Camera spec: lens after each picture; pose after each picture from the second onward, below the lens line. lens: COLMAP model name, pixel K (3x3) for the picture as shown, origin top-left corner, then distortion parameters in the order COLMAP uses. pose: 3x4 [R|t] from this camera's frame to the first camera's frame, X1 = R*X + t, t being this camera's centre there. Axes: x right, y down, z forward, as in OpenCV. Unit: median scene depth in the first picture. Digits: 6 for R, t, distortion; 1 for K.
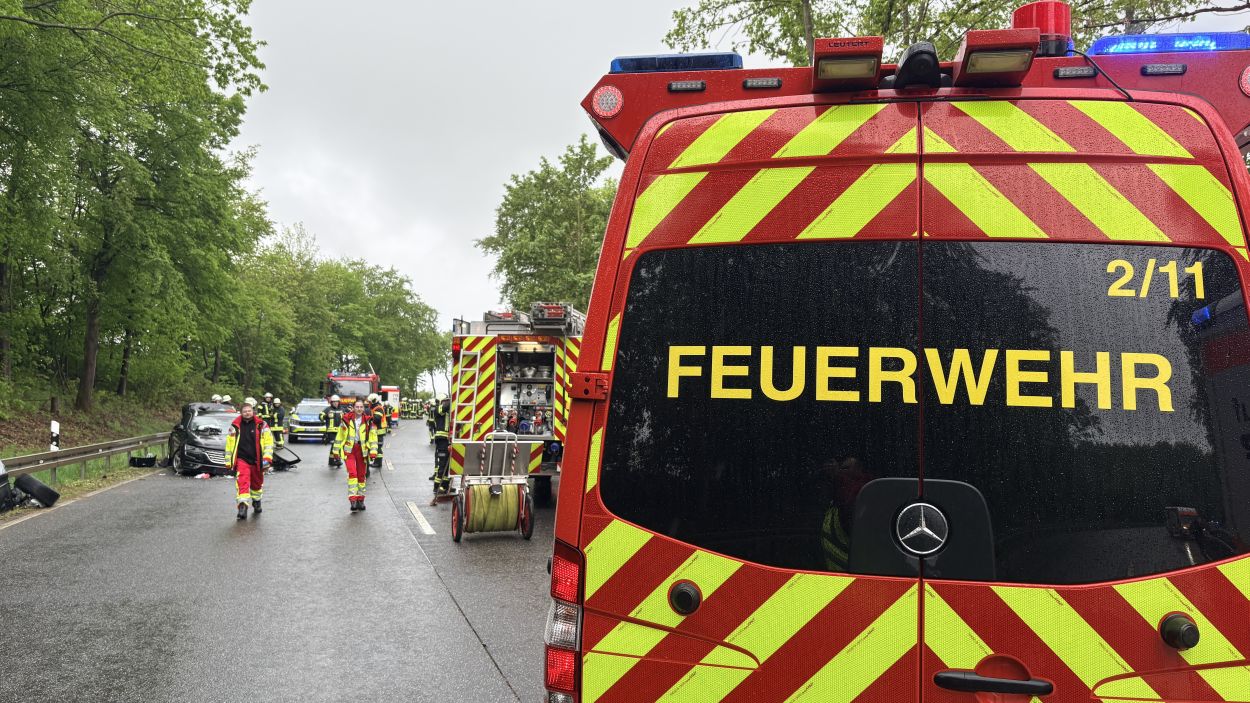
lens RADIAL K [[942.5, 0, 614.9], [0, 942.5, 341.6], [0, 0, 1]] dist [0.031915, -0.020917]
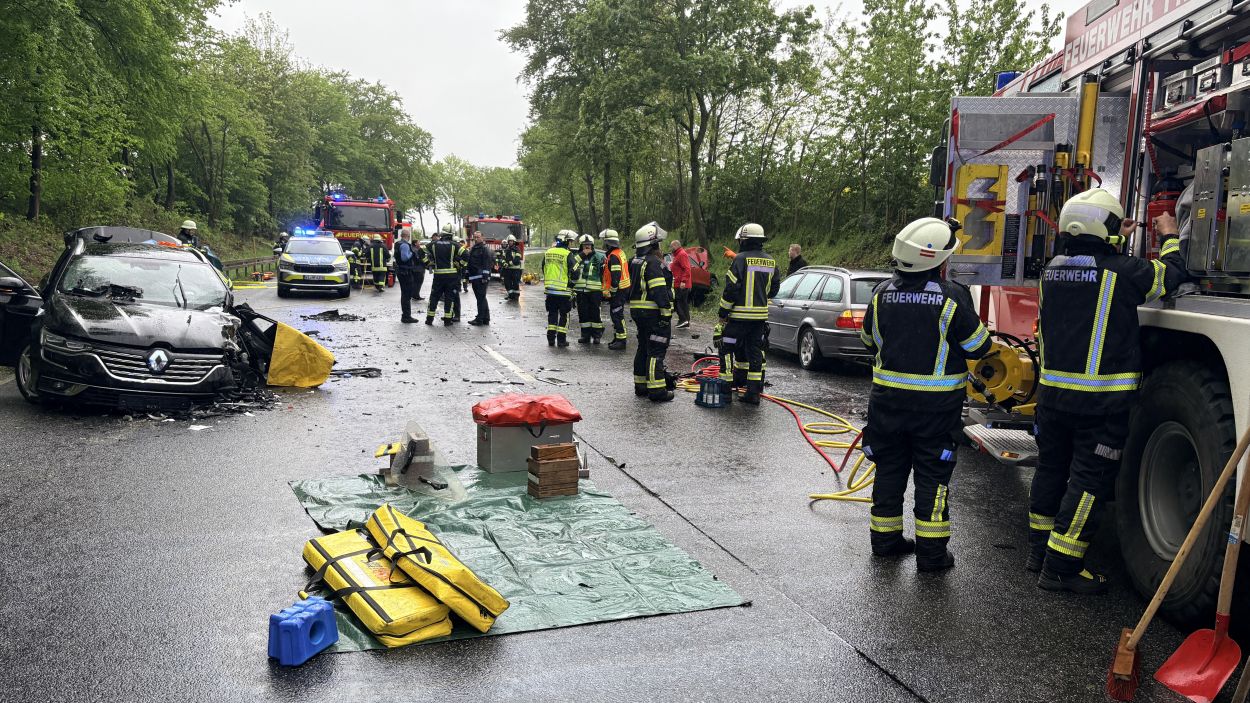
lens RADIAL K [[942.5, 0, 627.0], [0, 942.5, 357.6], [0, 0, 1]] dist [0.031915, -0.020917]
pose [[0.999231, 0.012097, 0.037288, -0.062008], [-0.018663, 0.983279, 0.181145, 0.012182], [-0.034473, -0.181701, 0.982749, 0.164982]]
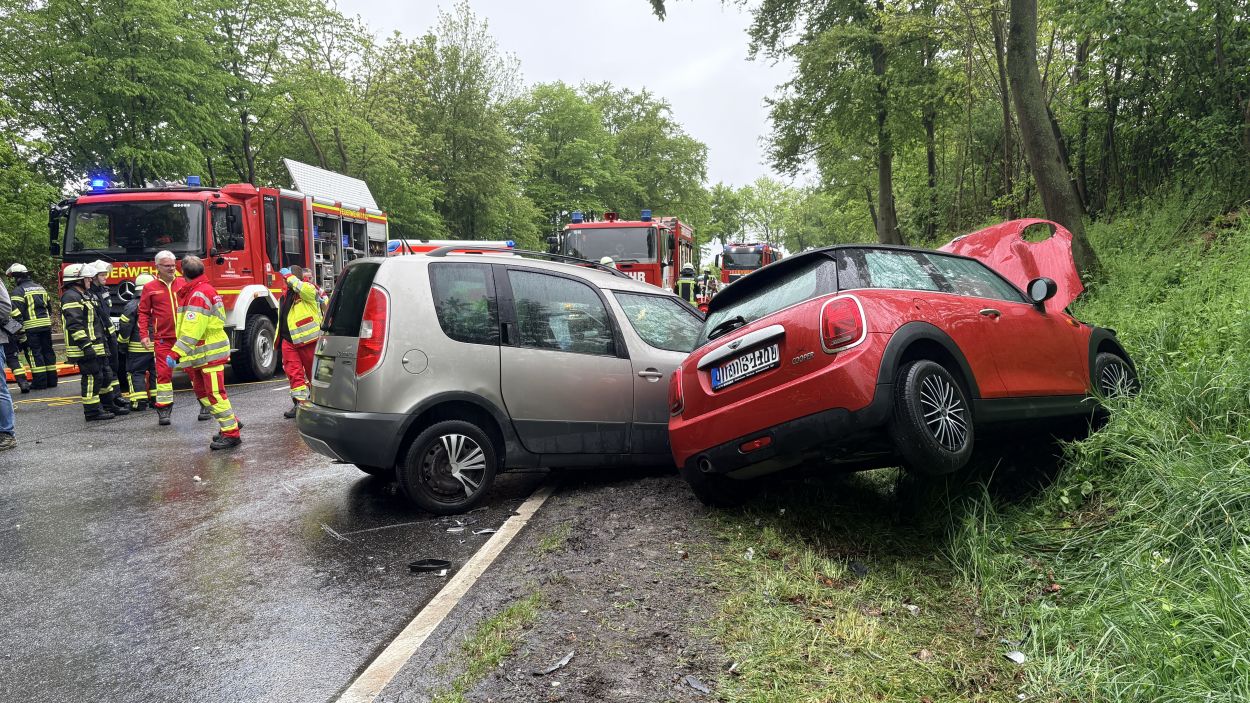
lens RADIAL K [[942.5, 0, 625.4], [0, 942.5, 364.2], [0, 0, 1]] dist [0.031915, -0.020917]
pose [[0.943510, -0.013964, -0.331050, -0.024130], [0.065084, 0.987458, 0.143841, 0.035720], [0.324890, -0.157261, 0.932585, 0.464783]]
